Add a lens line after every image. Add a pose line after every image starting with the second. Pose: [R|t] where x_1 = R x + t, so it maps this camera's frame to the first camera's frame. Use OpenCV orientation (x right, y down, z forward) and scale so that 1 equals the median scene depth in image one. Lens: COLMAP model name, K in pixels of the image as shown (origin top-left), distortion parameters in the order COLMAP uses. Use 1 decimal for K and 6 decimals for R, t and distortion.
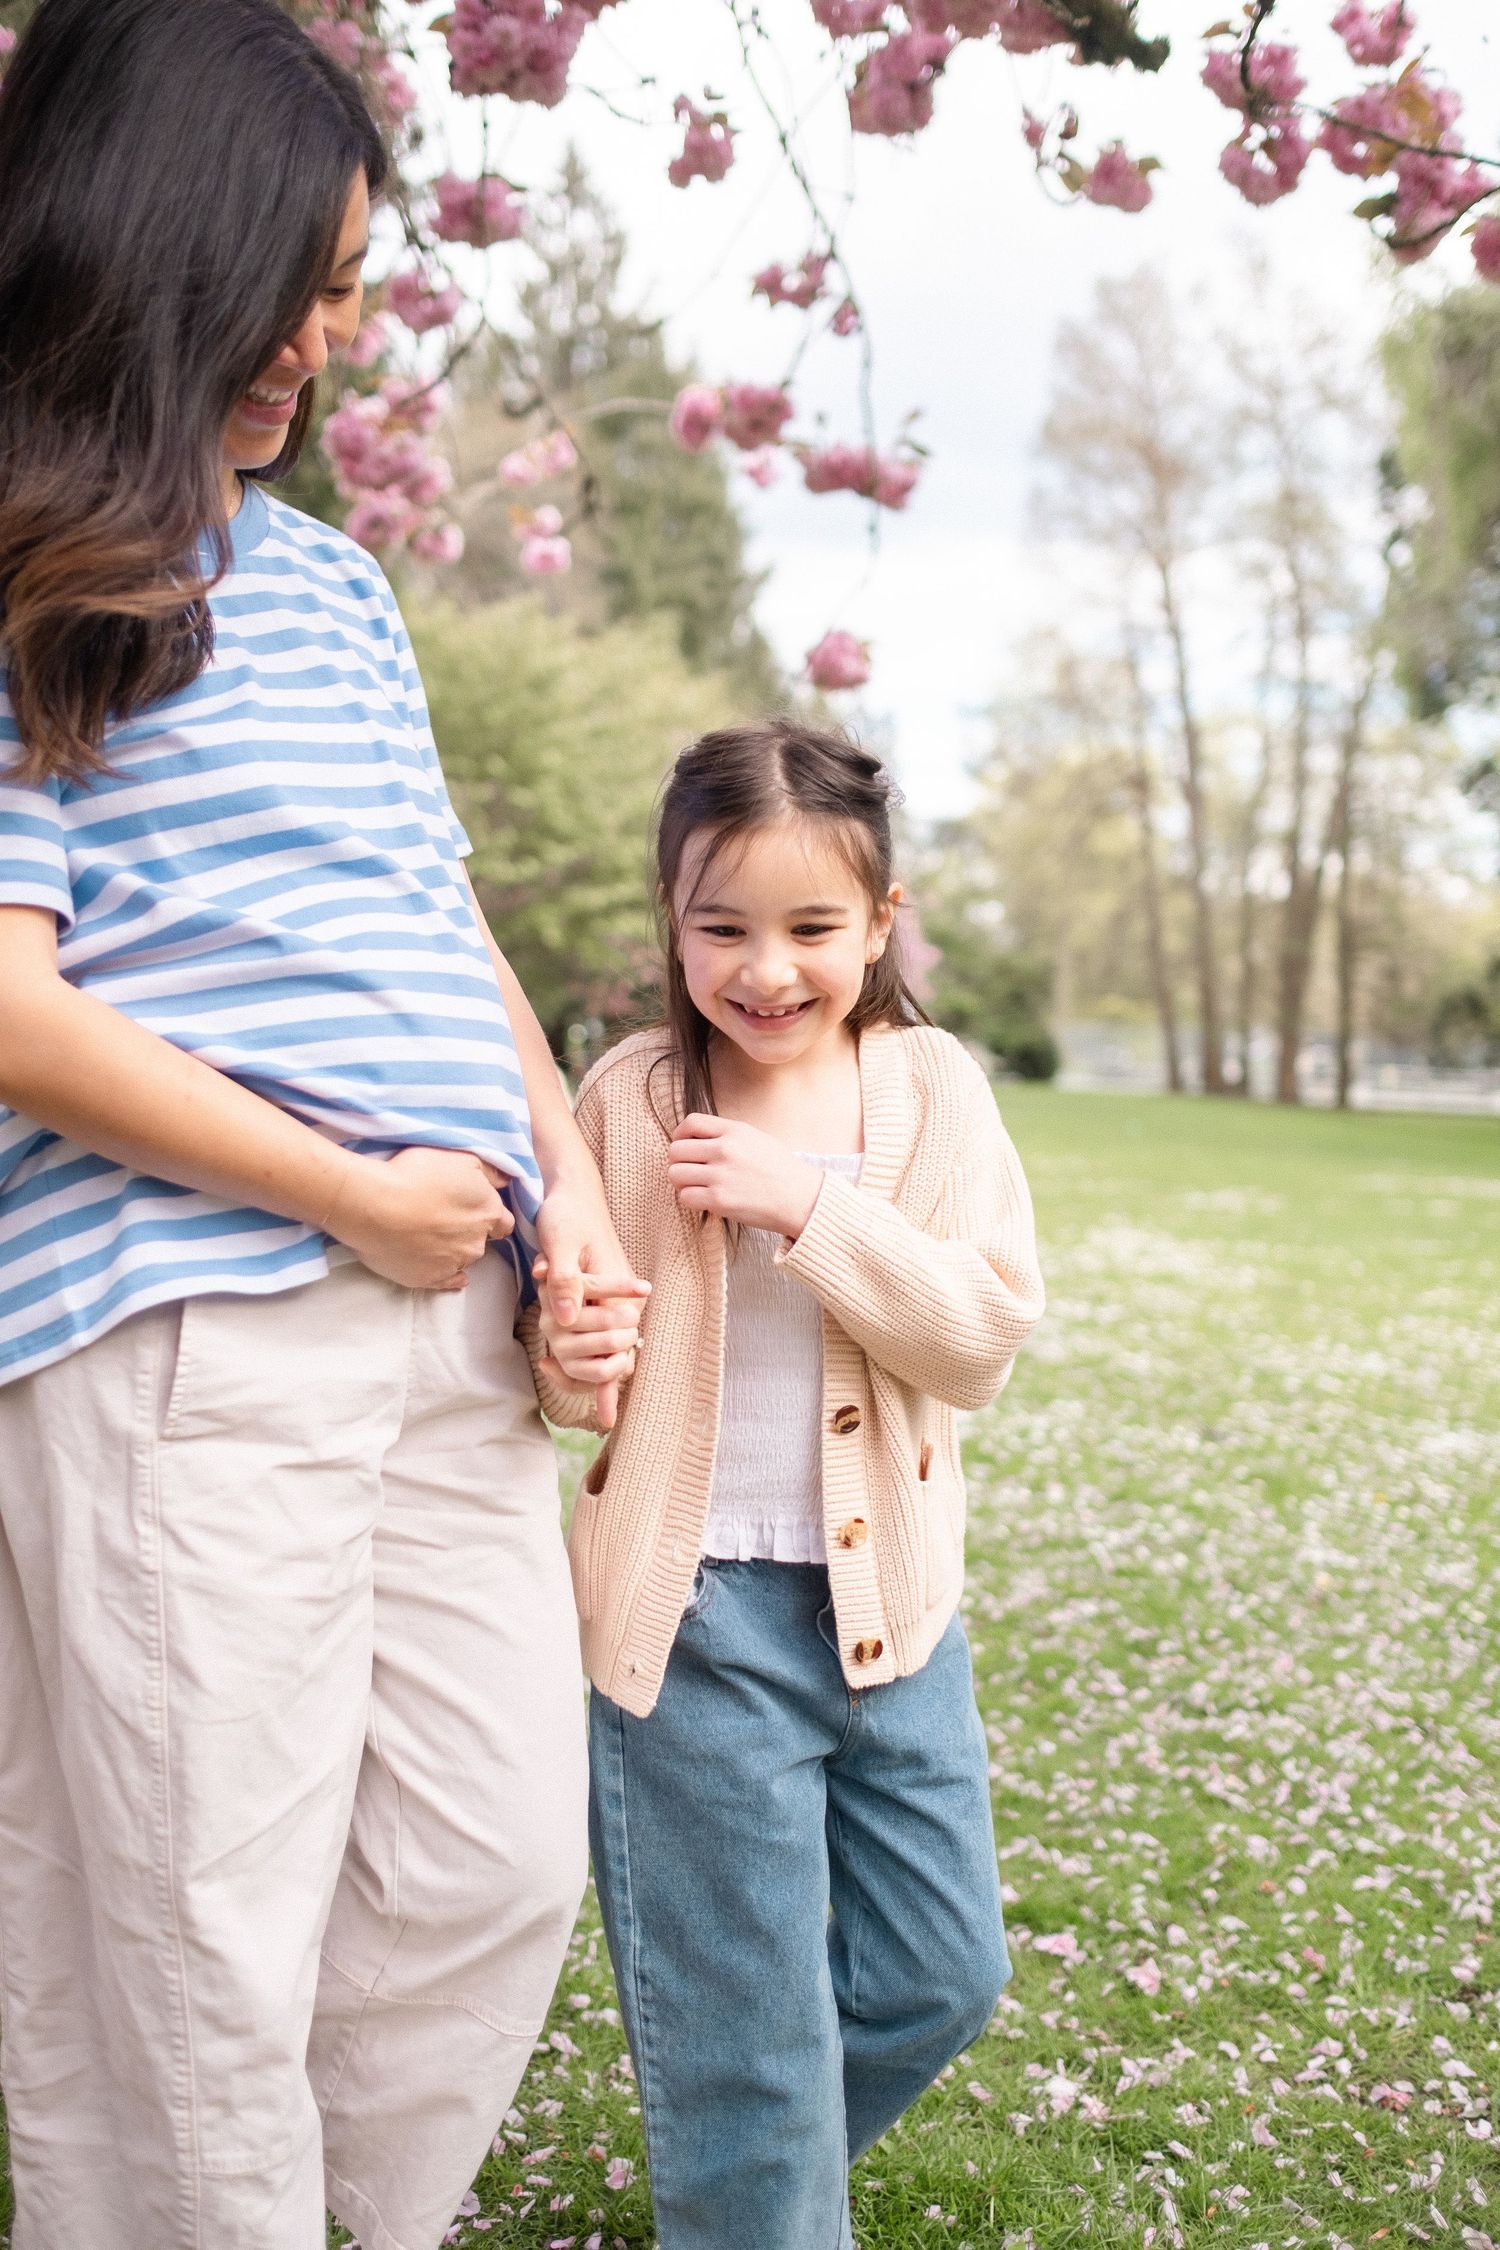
lens RADIAL K [[2378.8, 0, 751.0], [0, 2378.8, 1076.0], [0, 0, 1]] dist [0.000245, 0.000726]
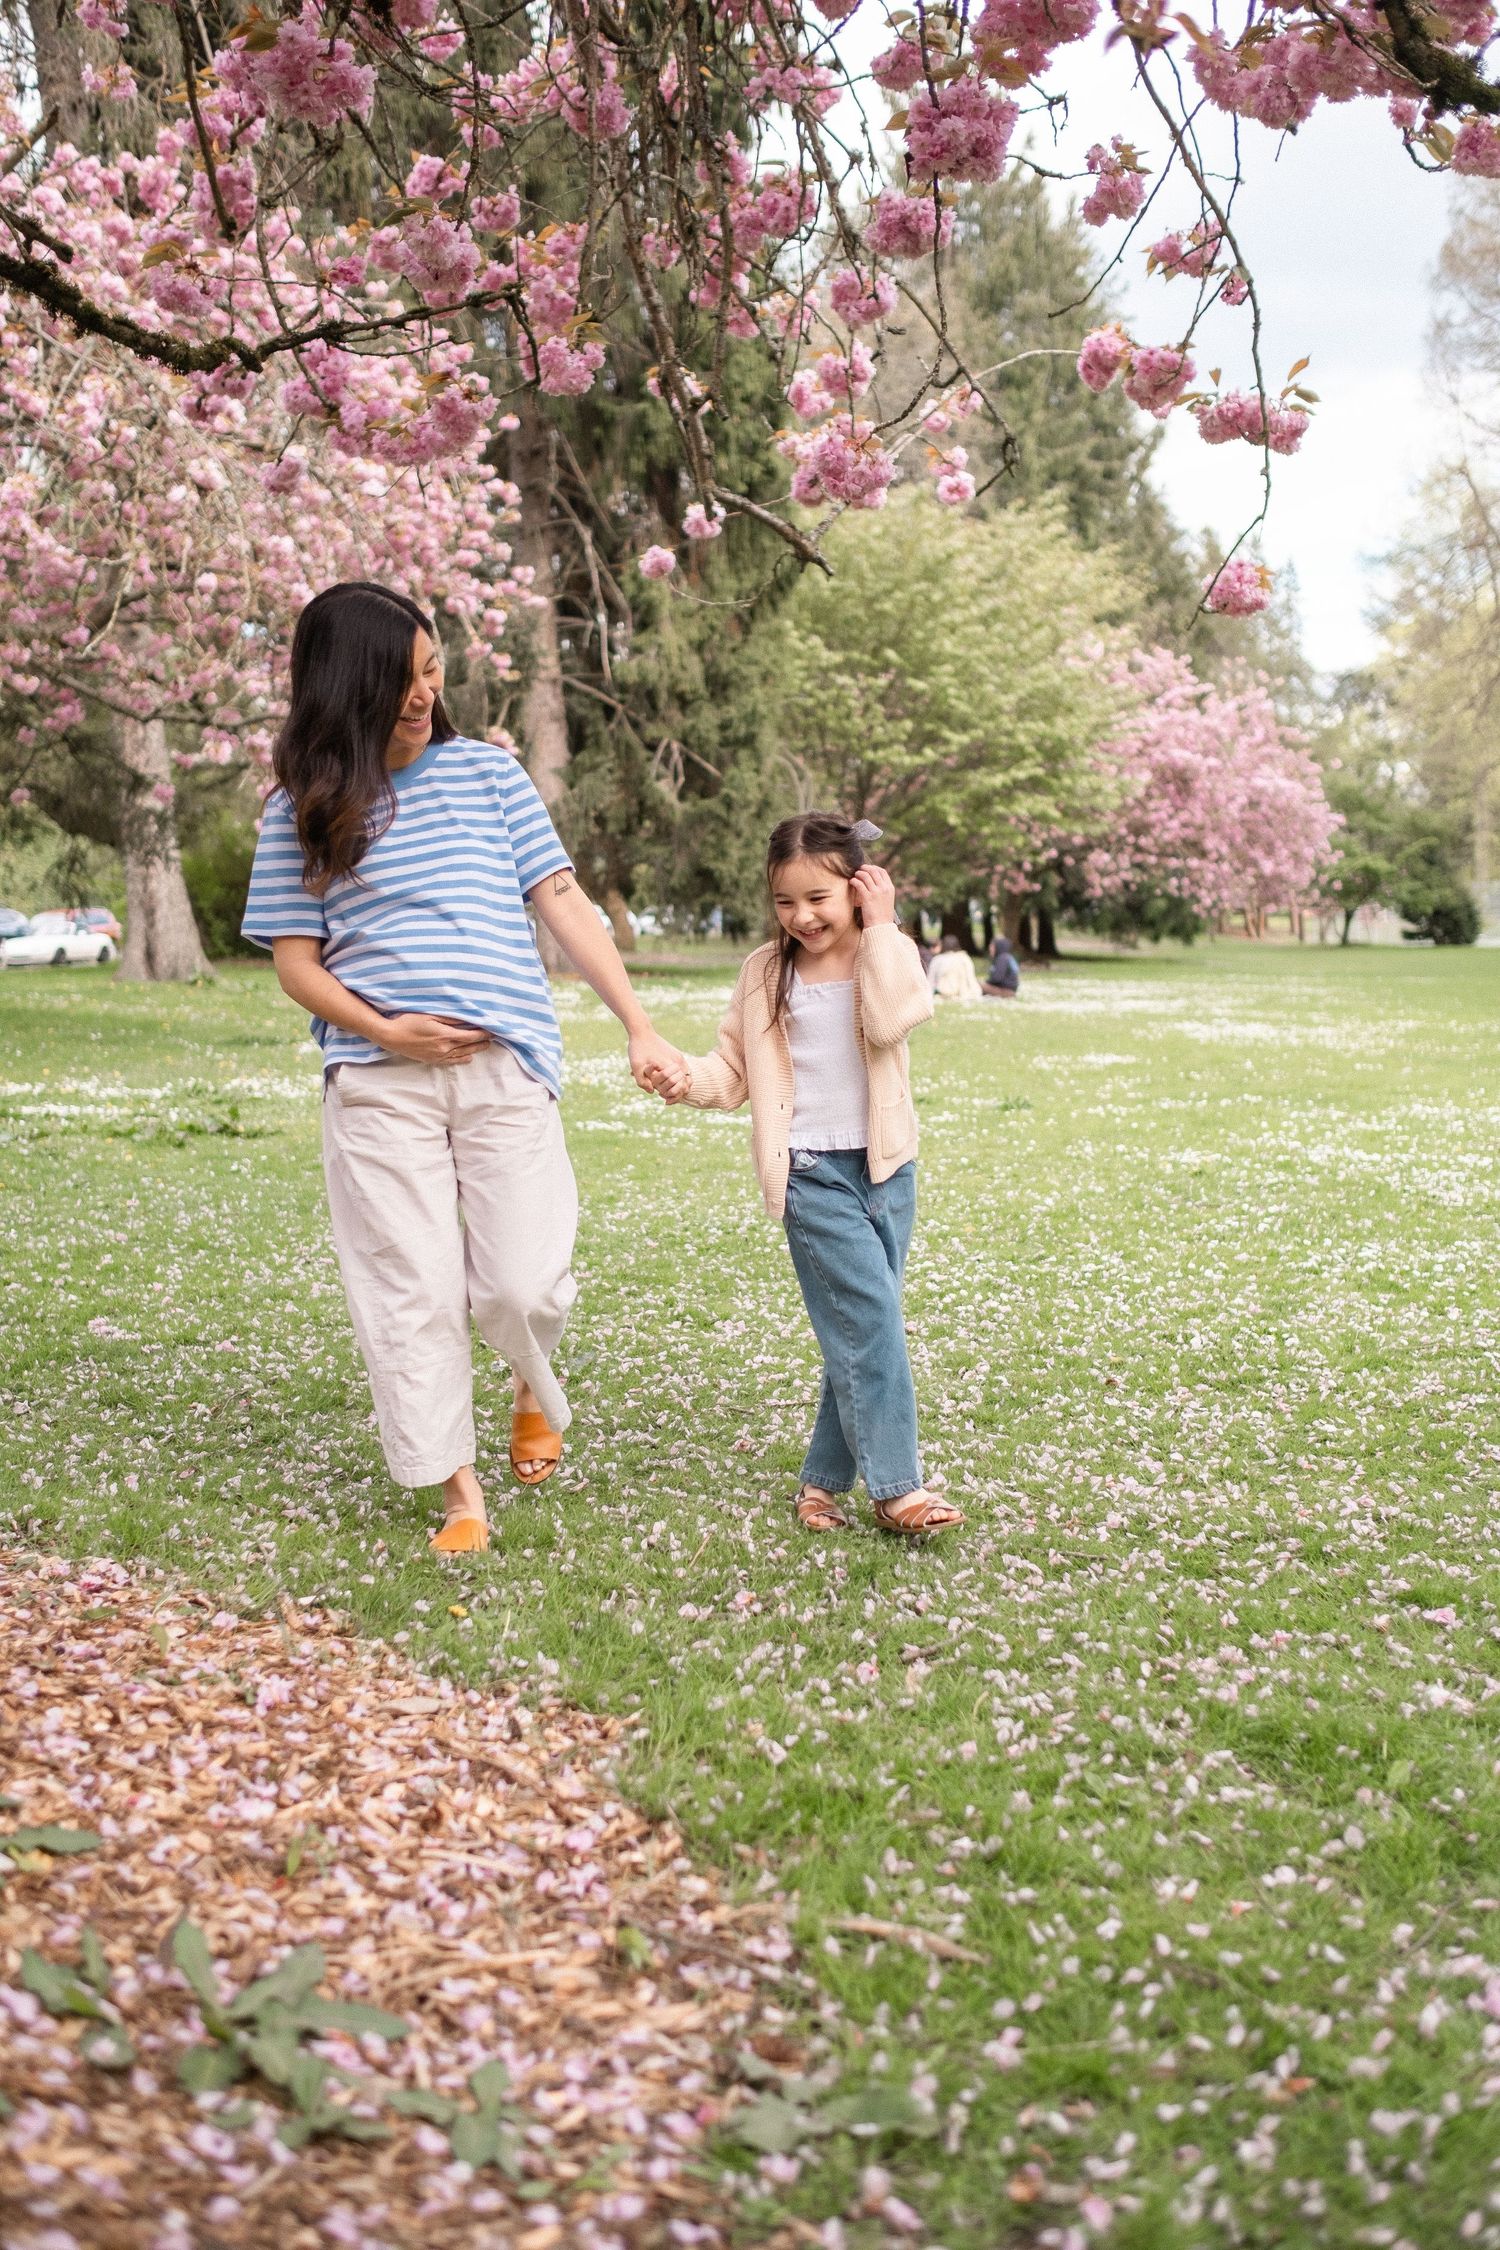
lens RADIAL K [[2378.8, 0, 751.0], [0, 2378.8, 1076.0], [0, 0, 1]] dist [0.000245, 0.000726]
pose [[0.985267, -0.030123, -0.168349, -0.008703], [0.038521, 0.998159, 0.046842, -0.004683], [0.166628, -0.052637, 0.984614, -0.180732]]
